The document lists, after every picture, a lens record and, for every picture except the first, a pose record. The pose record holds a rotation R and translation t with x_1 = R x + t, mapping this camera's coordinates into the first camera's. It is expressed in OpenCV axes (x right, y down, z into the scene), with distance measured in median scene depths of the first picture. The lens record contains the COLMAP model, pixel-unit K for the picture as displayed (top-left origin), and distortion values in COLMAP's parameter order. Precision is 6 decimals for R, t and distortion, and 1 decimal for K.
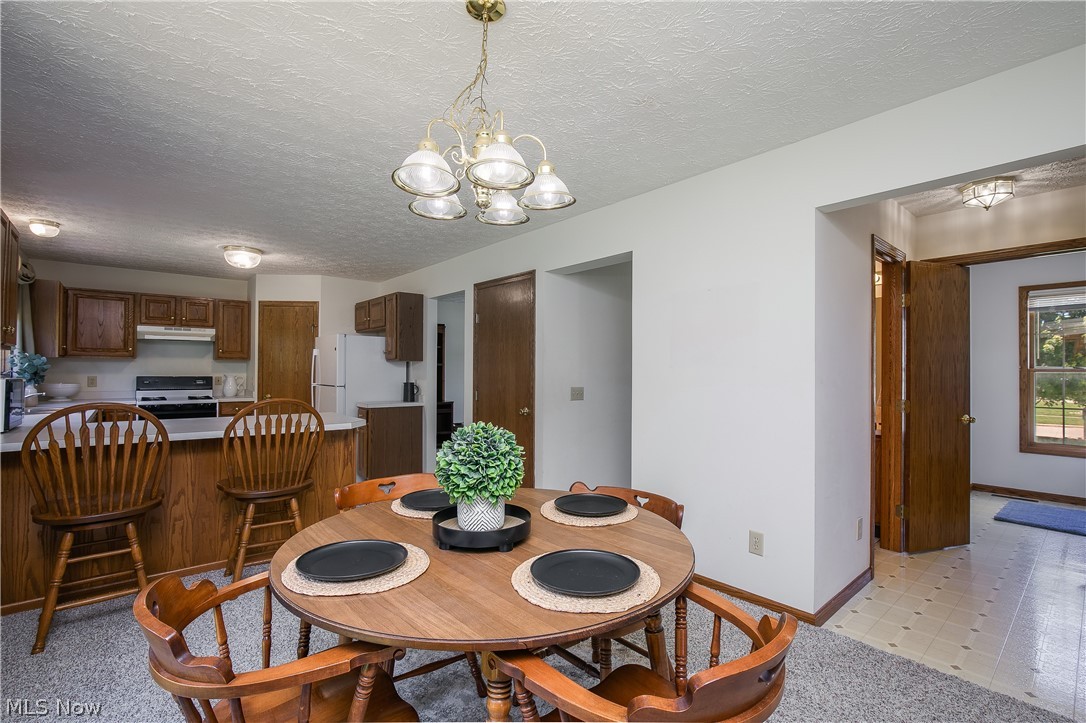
lens RADIAL K [[494.7, 0, 539.0], [0, 494.7, 359.9], [0, 0, 1]] dist [-0.008276, 0.001010]
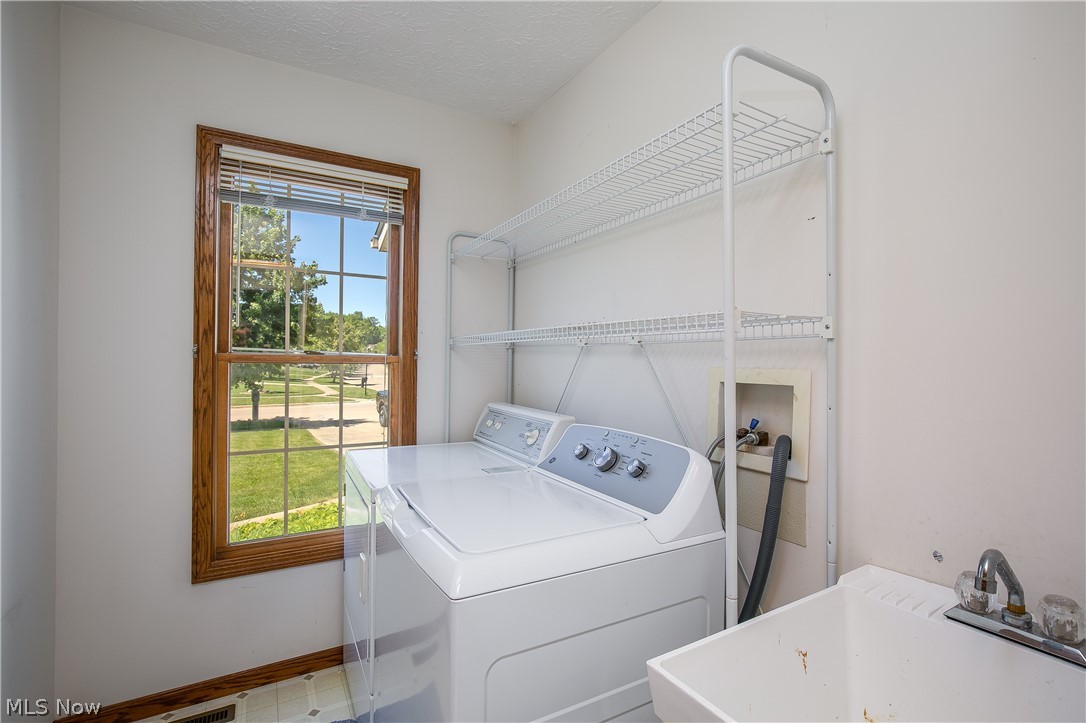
lens RADIAL K [[494.7, 0, 539.4], [0, 494.7, 359.7], [0, 0, 1]] dist [-0.008276, 0.001010]
pose [[0.214697, -0.002144, 0.976678, 0.680532], [-0.020083, 0.999776, 0.006610, 0.014966], [-0.976474, -0.021033, 0.214606, 0.676473]]
